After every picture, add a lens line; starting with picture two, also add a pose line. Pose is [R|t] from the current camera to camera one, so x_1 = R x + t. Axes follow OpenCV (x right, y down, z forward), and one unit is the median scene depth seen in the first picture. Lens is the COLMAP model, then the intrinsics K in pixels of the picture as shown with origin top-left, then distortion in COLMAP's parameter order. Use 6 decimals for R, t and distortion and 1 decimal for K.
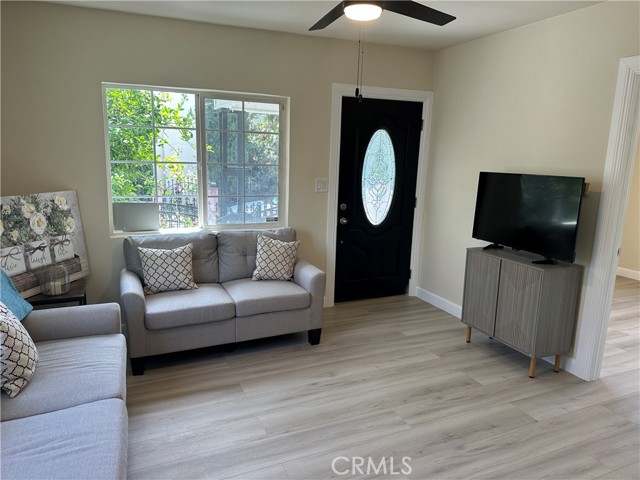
lens RADIAL K [[449.4, 0, 317.8], [0, 449.4, 237.9], [0, 0, 1]] dist [0.074302, -0.095941]
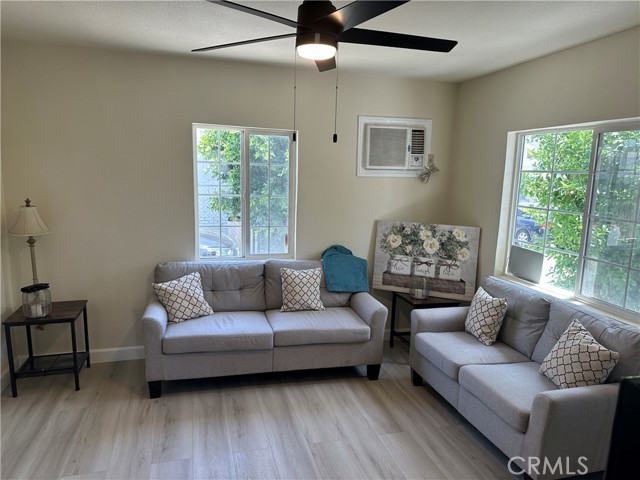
lens RADIAL K [[449.4, 0, 317.8], [0, 449.4, 237.9], [0, 0, 1]] dist [0.074302, -0.095941]
pose [[-0.150497, 0.118370, -0.981498, 0.737542], [-0.218330, 0.964313, 0.149775, -0.178263], [0.964200, 0.236831, -0.119283, 0.816170]]
